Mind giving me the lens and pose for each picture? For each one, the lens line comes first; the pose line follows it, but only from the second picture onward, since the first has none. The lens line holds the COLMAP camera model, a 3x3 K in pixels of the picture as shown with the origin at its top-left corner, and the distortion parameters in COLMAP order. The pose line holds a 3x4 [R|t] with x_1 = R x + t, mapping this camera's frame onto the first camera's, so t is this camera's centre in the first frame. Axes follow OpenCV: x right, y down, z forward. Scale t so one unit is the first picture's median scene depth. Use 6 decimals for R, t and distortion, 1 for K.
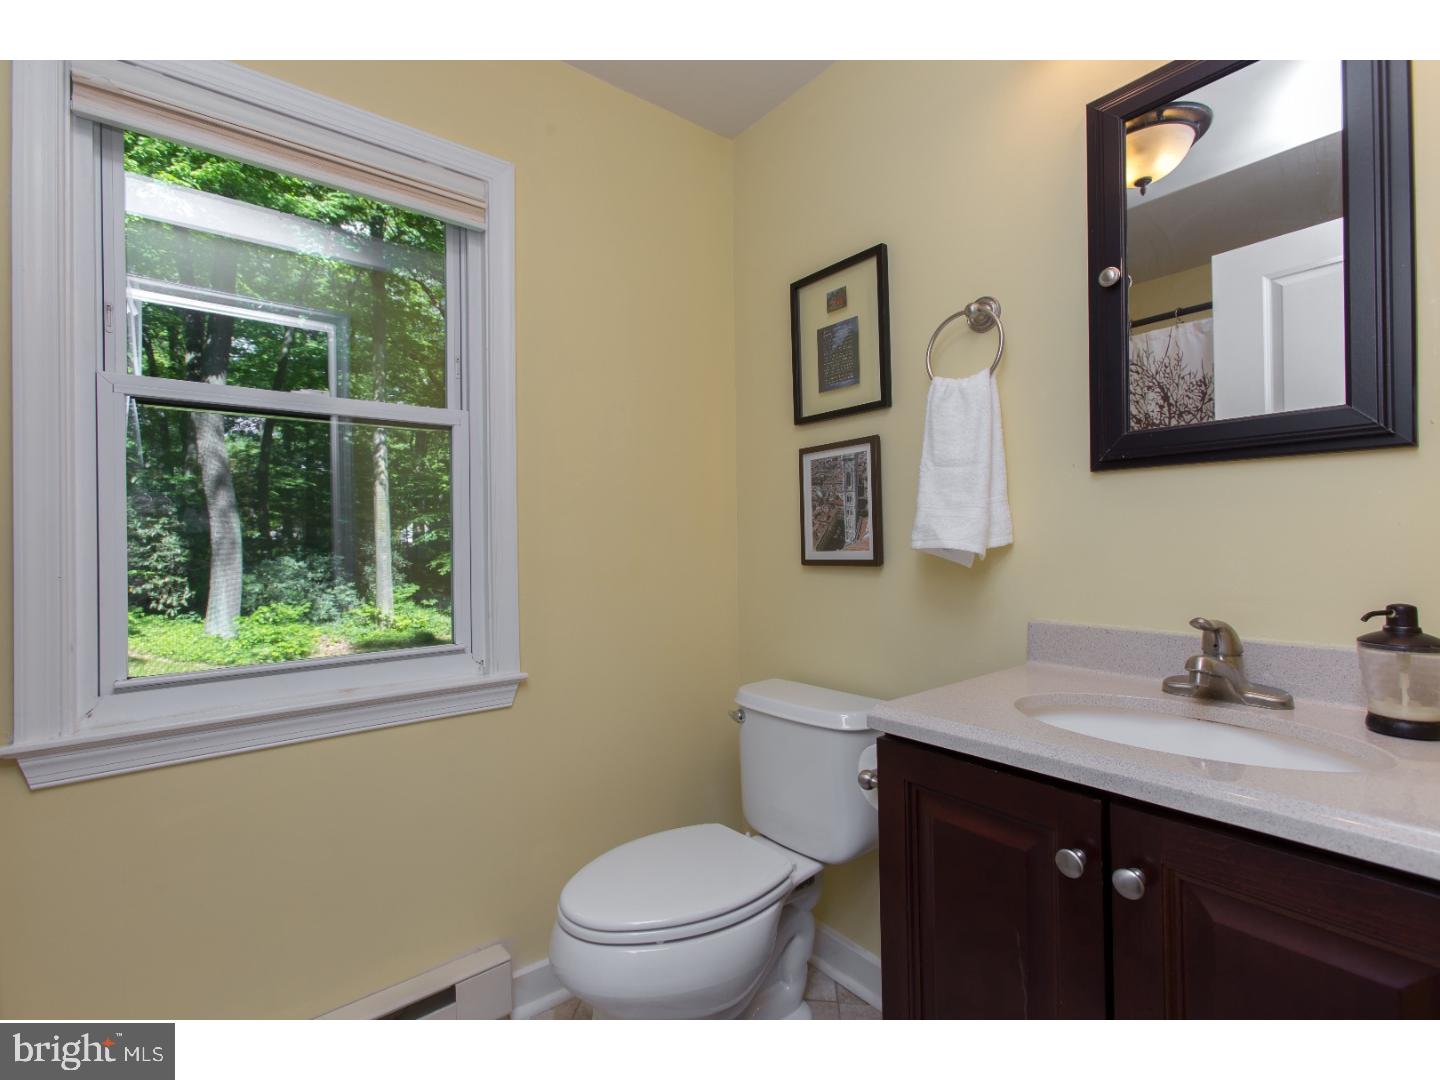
lens RADIAL K [[633.4, 0, 718.2], [0, 633.4, 542.9], [0, 0, 1]] dist [-0.009070, 0.003191]
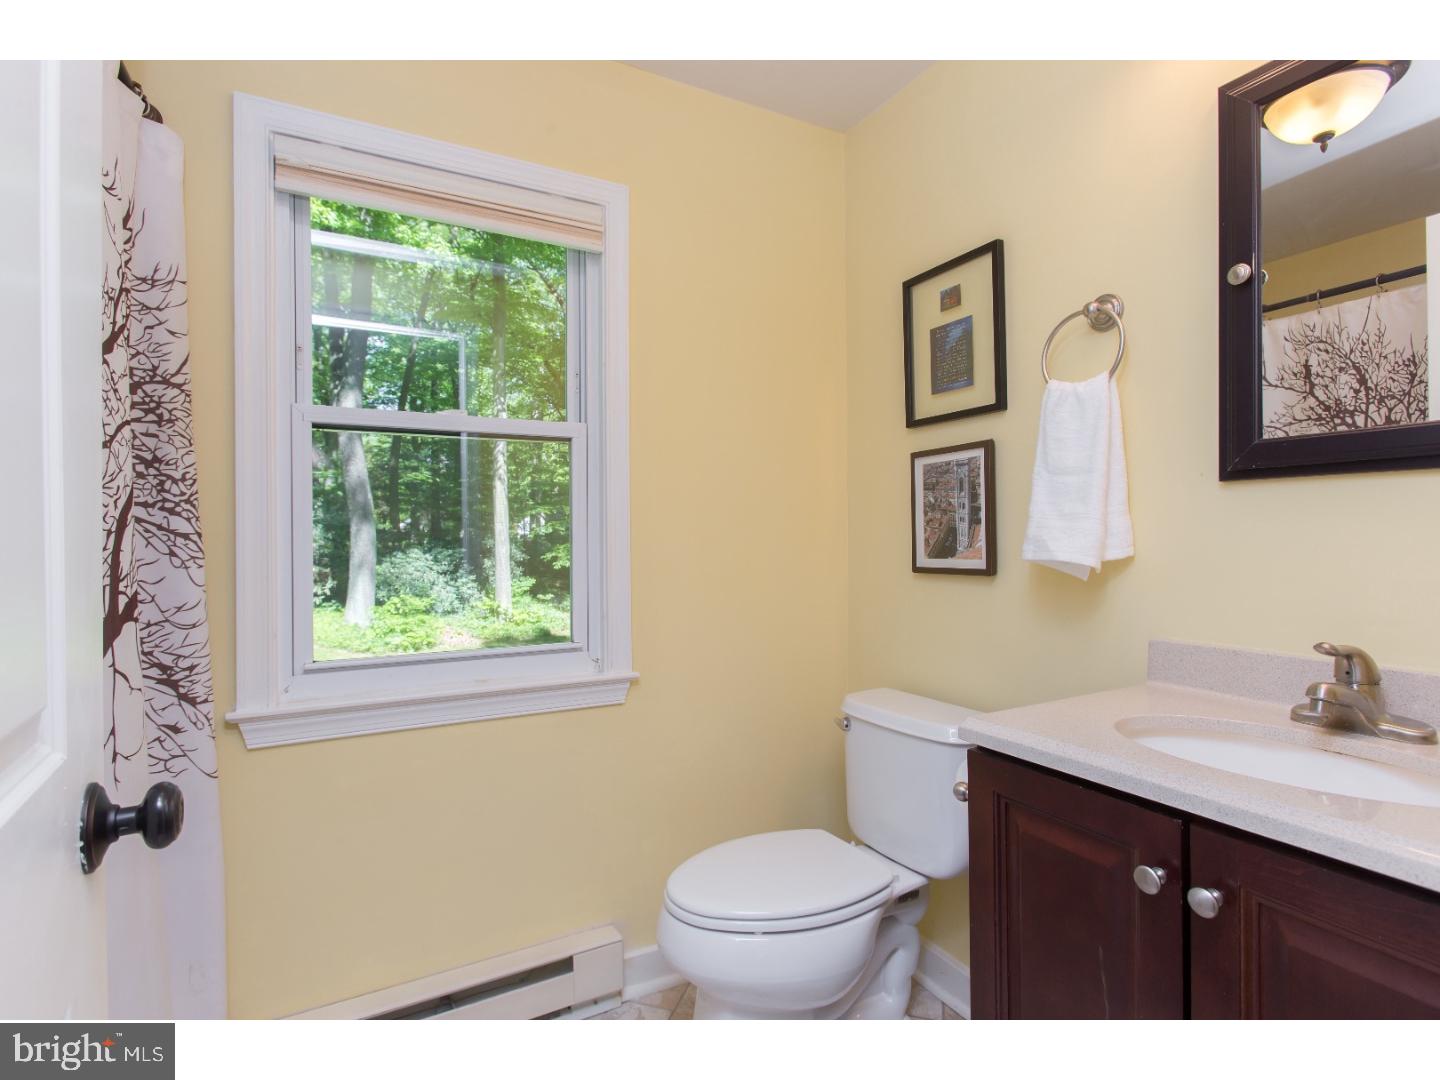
lens RADIAL K [[731.6, 0, 723.4], [0, 731.6, 537.4], [0, 0, 1]] dist [-0.013234, 0.002033]
pose [[0.983071, 0.008566, -0.183024, 0.057749], [-0.006579, 0.999913, 0.011464, -0.032889], [0.183106, -0.010065, 0.983042, -0.167837]]
